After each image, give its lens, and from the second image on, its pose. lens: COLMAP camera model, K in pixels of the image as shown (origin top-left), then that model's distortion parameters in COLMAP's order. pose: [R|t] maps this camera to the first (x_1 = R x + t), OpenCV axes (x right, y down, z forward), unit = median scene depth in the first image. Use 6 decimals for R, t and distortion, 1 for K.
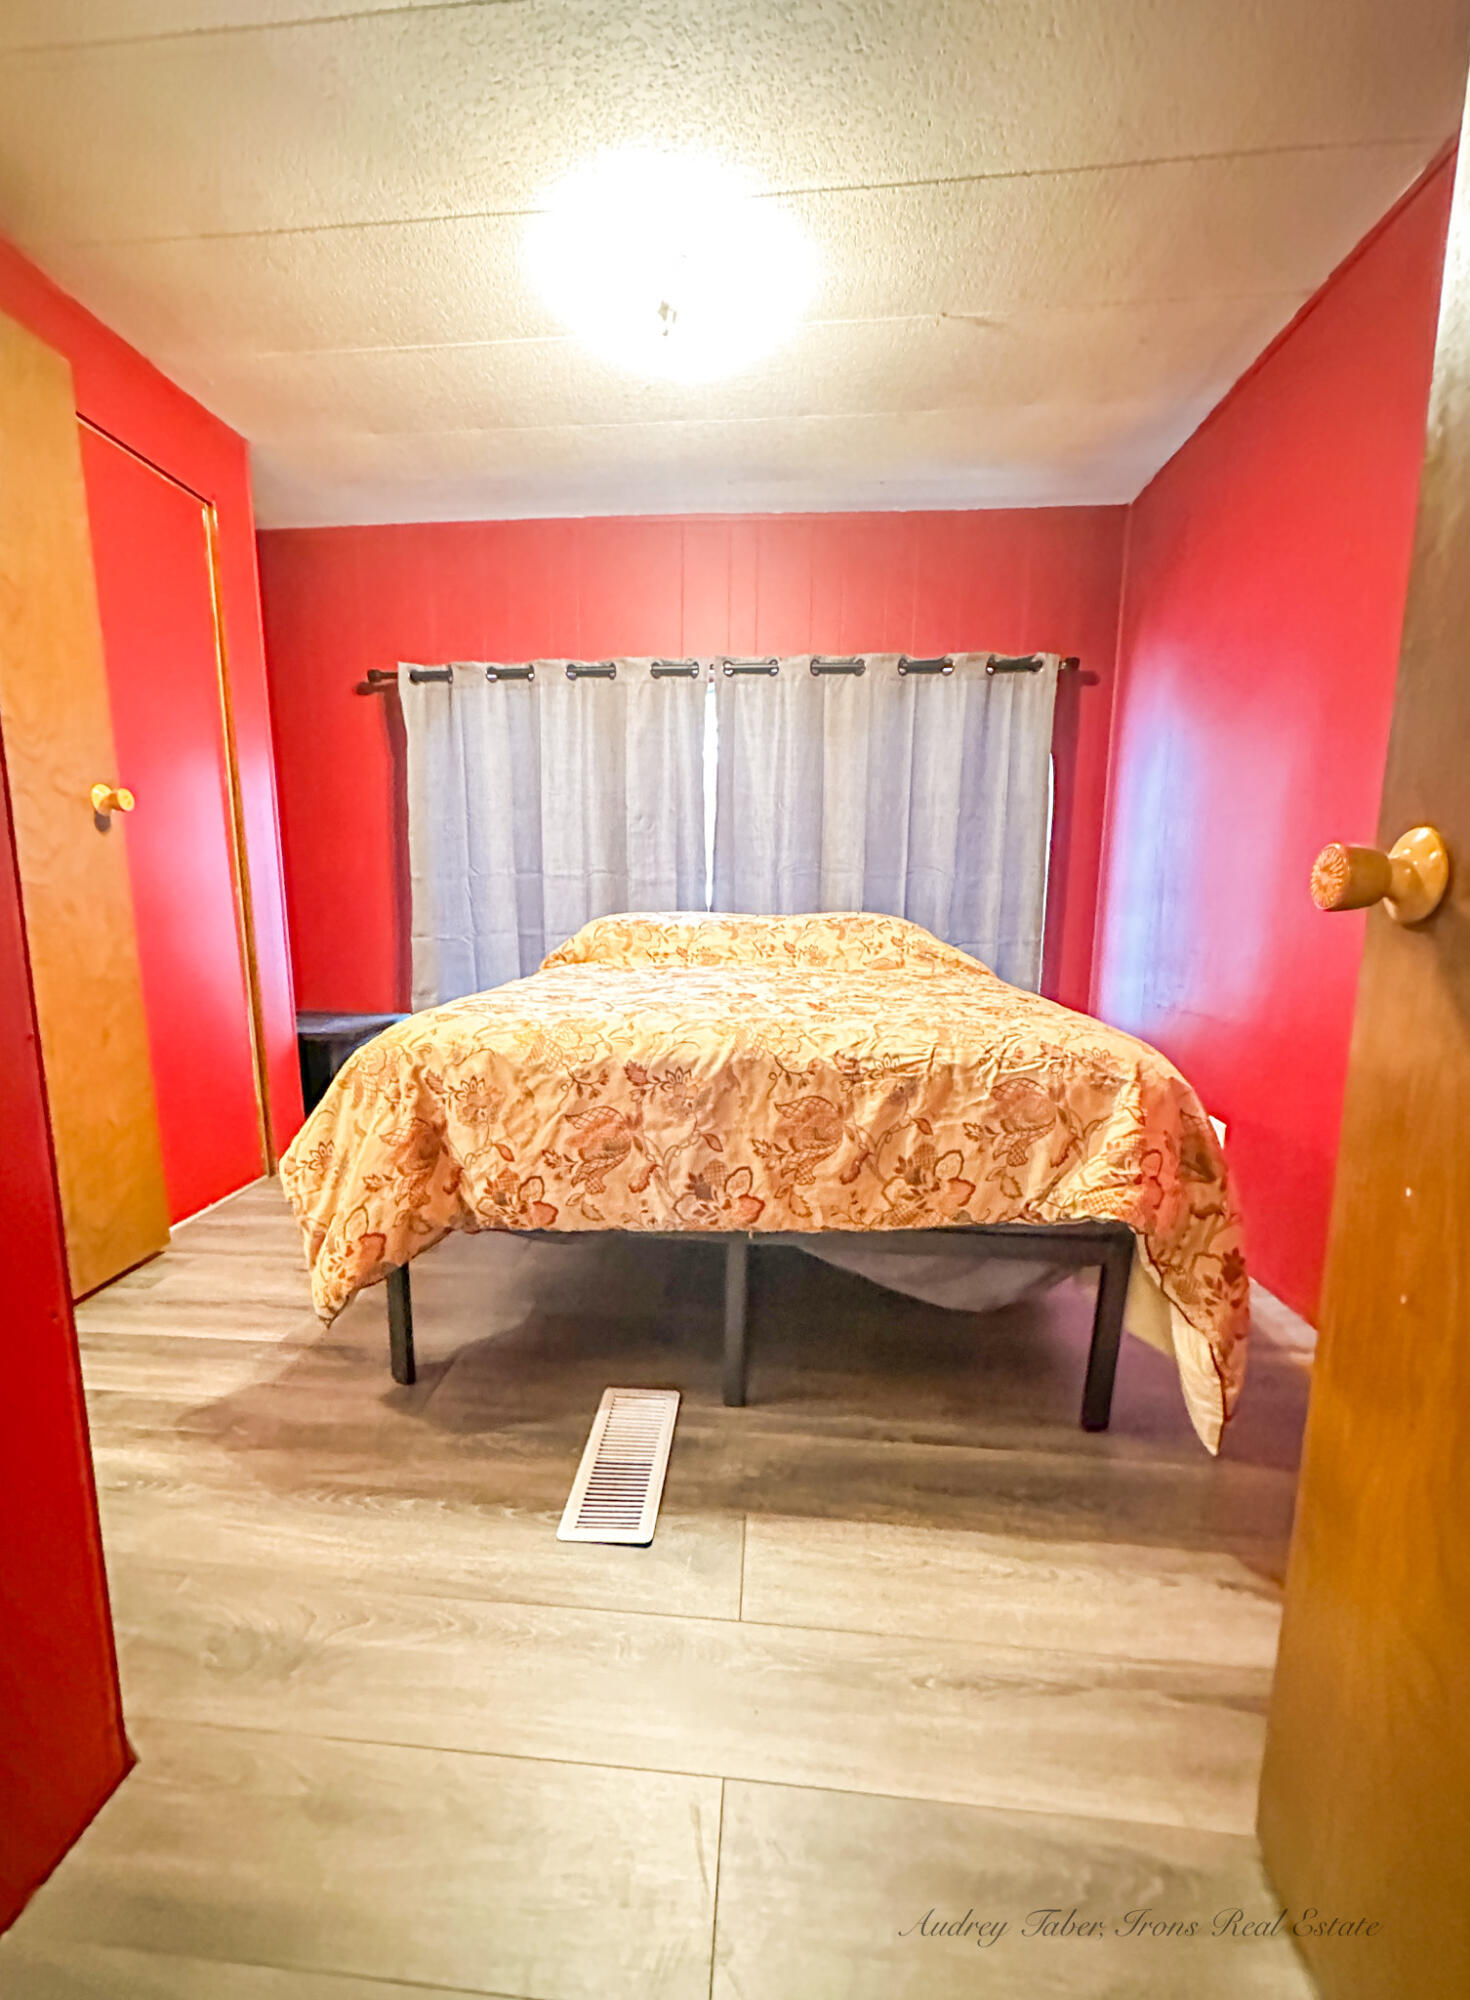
lens RADIAL K [[800.0, 0, 729.6], [0, 800.0, 1002.3], [0, 0, 1]] dist [-0.004449, 0.000922]
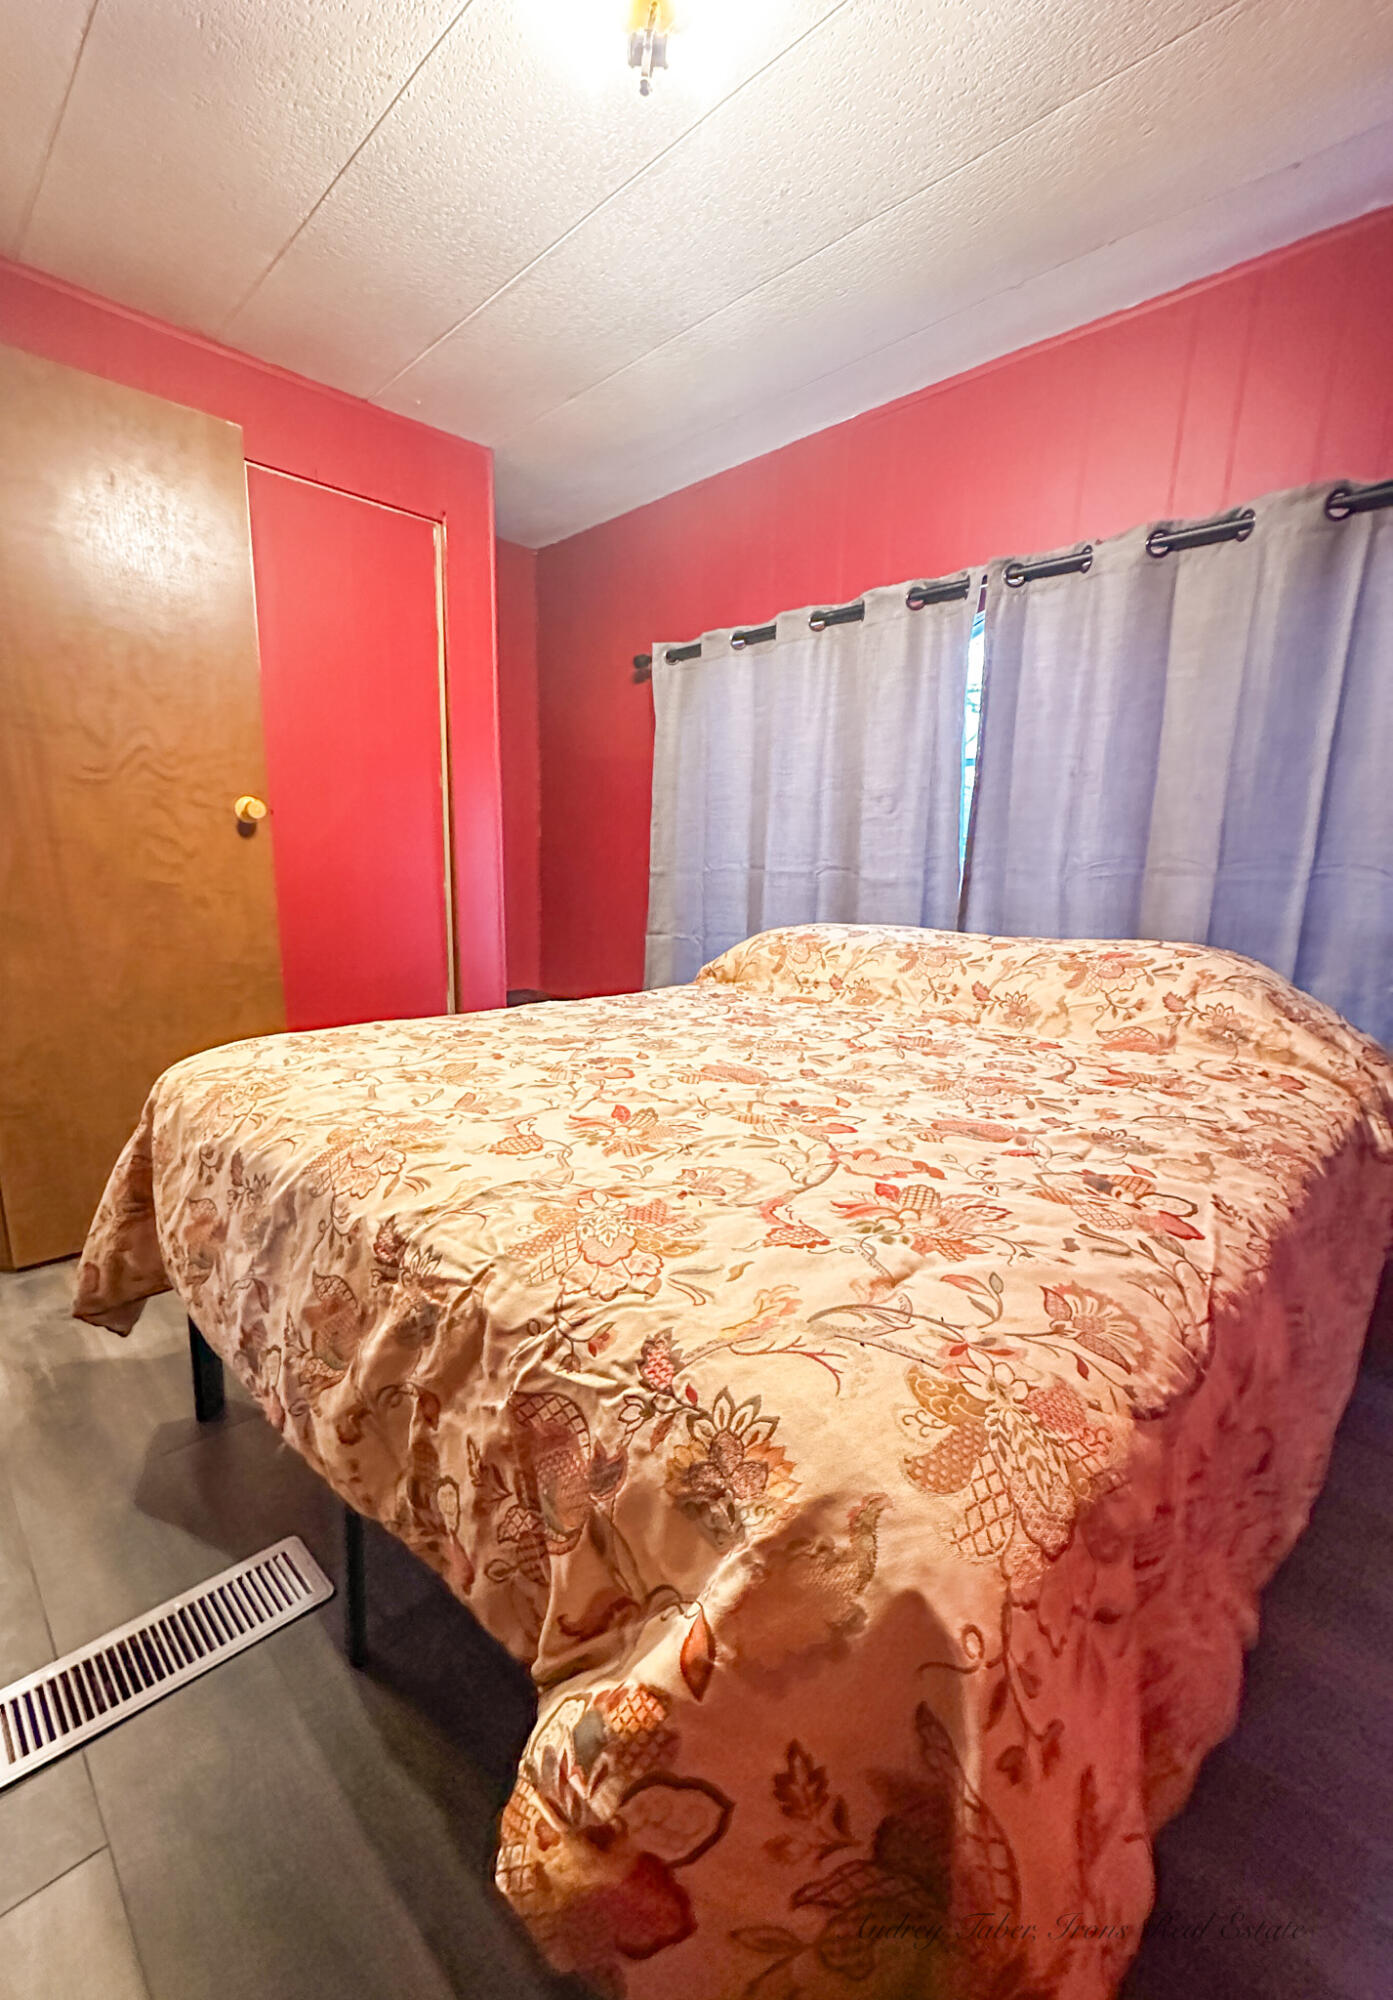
lens RADIAL K [[812.0, 0, 696.1], [0, 812.0, 1012.7], [0, 0, 1]] dist [-0.000954, 0.000072]
pose [[0.760313, 0.127670, -0.636887, 0.324874], [-0.106470, 0.991728, 0.071699, -0.074633], [0.640772, 0.013296, 0.767616, 0.336353]]
